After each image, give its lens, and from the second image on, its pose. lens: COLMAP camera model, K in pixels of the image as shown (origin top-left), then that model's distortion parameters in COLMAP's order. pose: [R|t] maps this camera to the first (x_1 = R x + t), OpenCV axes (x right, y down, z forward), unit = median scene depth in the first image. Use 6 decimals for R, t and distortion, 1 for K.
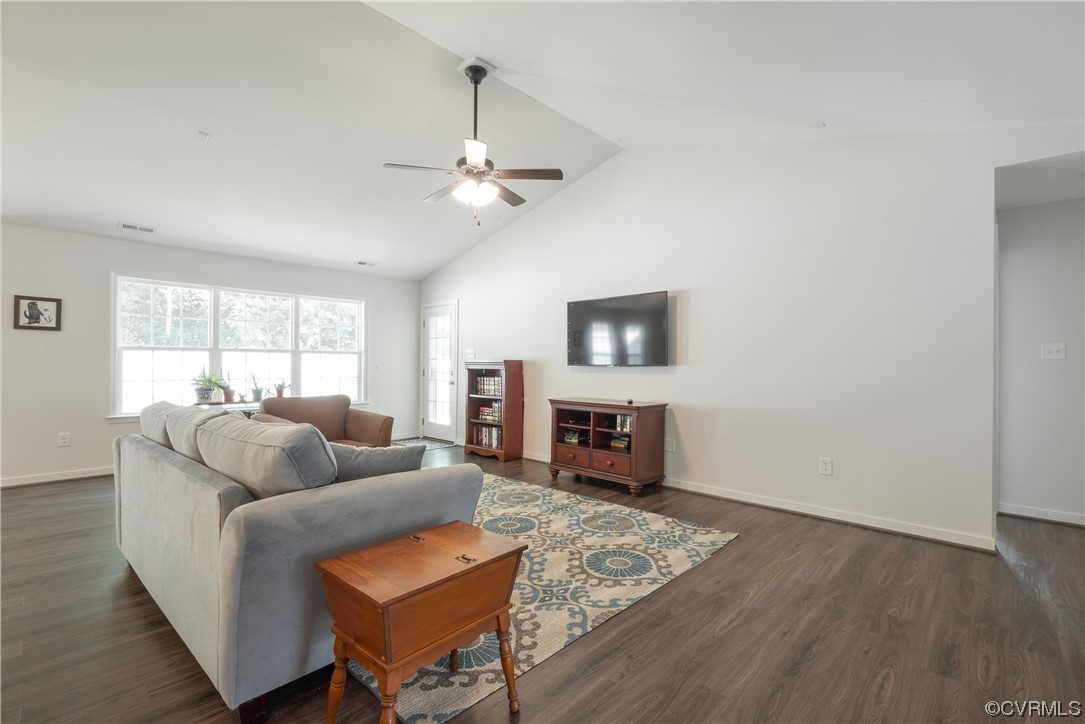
lens RADIAL K [[484.3, 0, 541.9], [0, 484.3, 361.4], [0, 0, 1]] dist [0.000966, -0.000275]
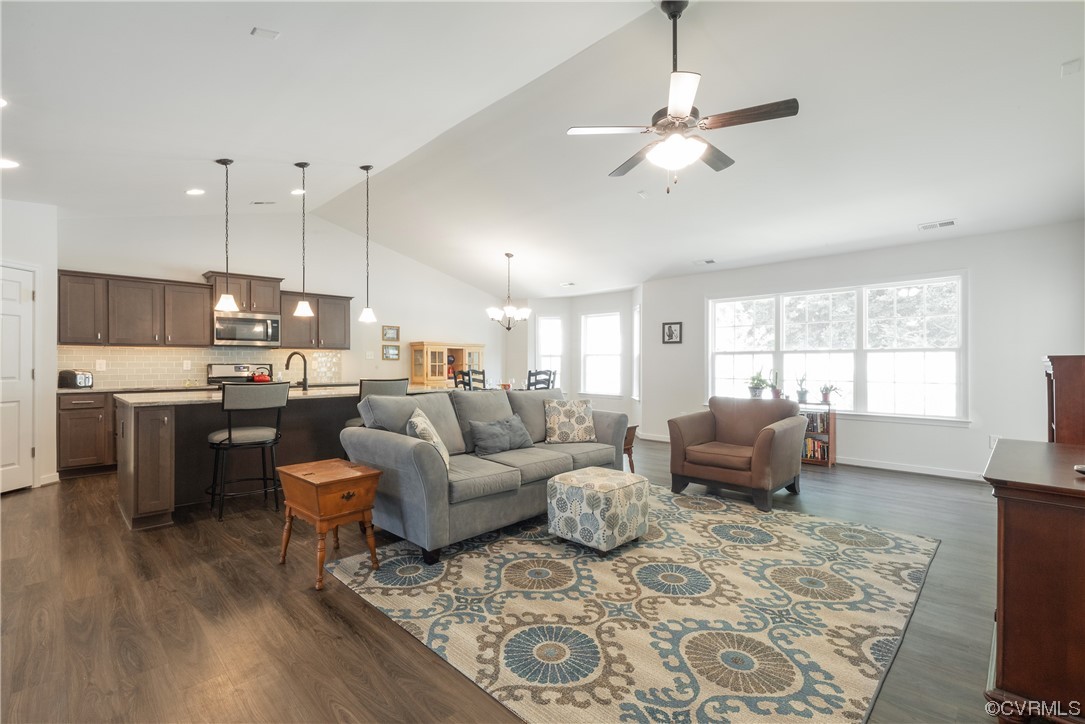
lens RADIAL K [[484.3, 0, 537.2], [0, 484.3, 362.9], [0, 0, 1]] dist [0.000966, -0.000275]
pose [[-0.020903, -0.009355, -0.999738, 0.574552], [0.006111, 0.999936, -0.009485, 0.009571], [0.999763, -0.006307, -0.020845, 0.676645]]
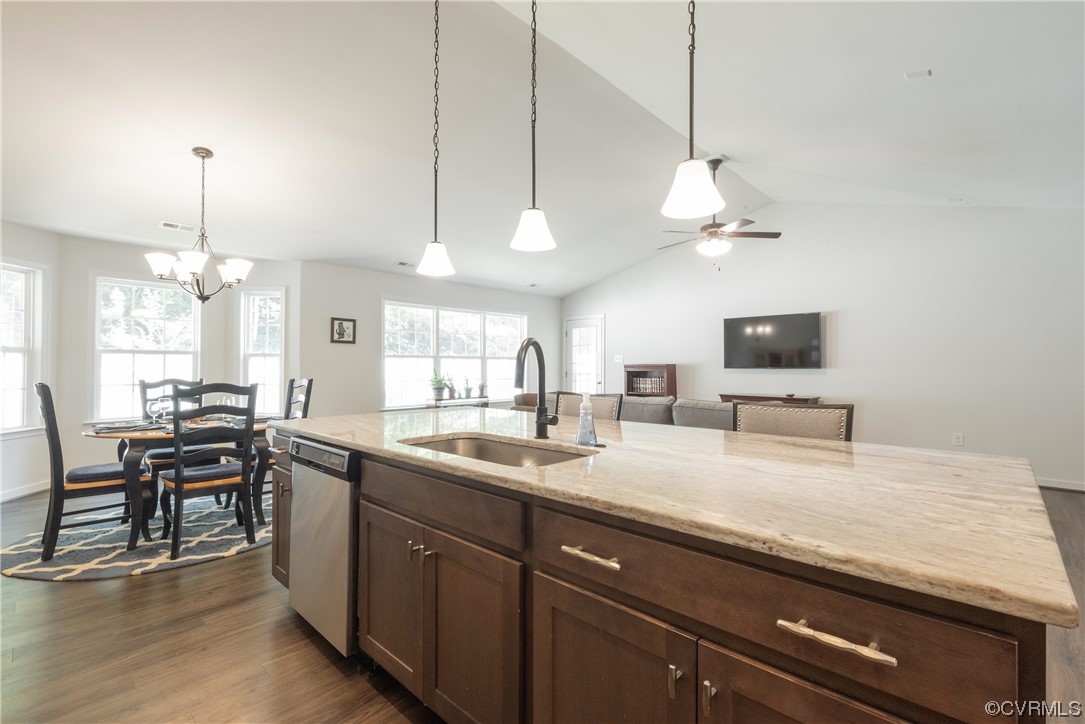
lens RADIAL K [[484.3, 0, 537.7], [0, 484.3, 364.5], [0, 0, 1]] dist [0.000966, -0.000275]
pose [[0.999892, -0.005015, 0.013817, -0.597098], [0.004959, 0.999979, 0.004068, -0.011605], [-0.013837, -0.003999, 0.999896, -0.361147]]
